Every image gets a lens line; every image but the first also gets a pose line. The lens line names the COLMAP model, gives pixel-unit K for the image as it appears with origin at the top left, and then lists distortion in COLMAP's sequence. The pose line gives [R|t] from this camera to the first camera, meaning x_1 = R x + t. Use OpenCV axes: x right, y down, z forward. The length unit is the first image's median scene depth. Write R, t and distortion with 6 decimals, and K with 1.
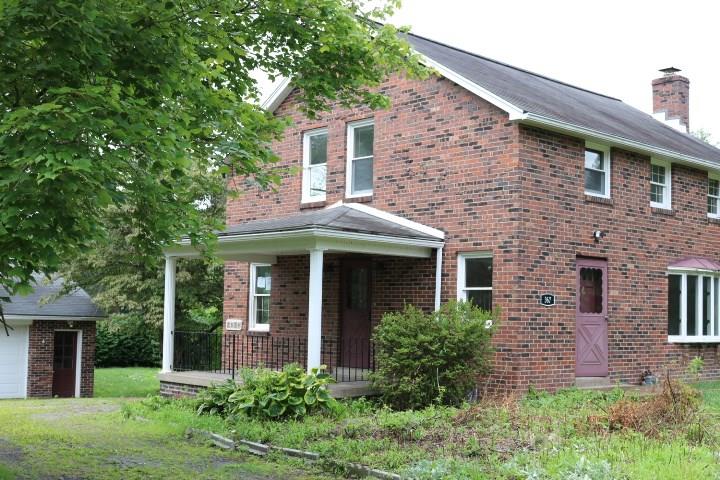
lens RADIAL K [[967.1, 0, 359.9], [0, 967.1, 240.3], [0, 0, 1]] dist [-0.036308, 0.000000]
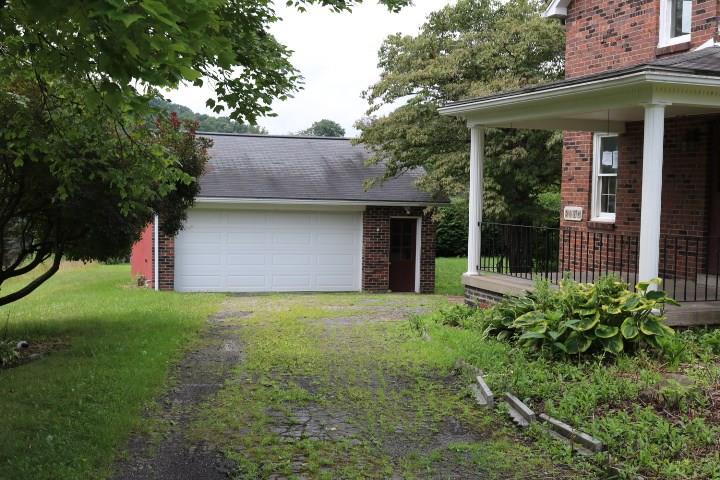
lens RADIAL K [[967.1, 0, 360.7], [0, 967.1, 240.5], [0, 0, 1]] dist [-0.036308, 0.000000]
pose [[0.912501, 0.018582, -0.408653, 0.033100], [0.030836, 0.993001, 0.114008, 0.015596], [0.407911, -0.116634, 0.905541, 0.230450]]
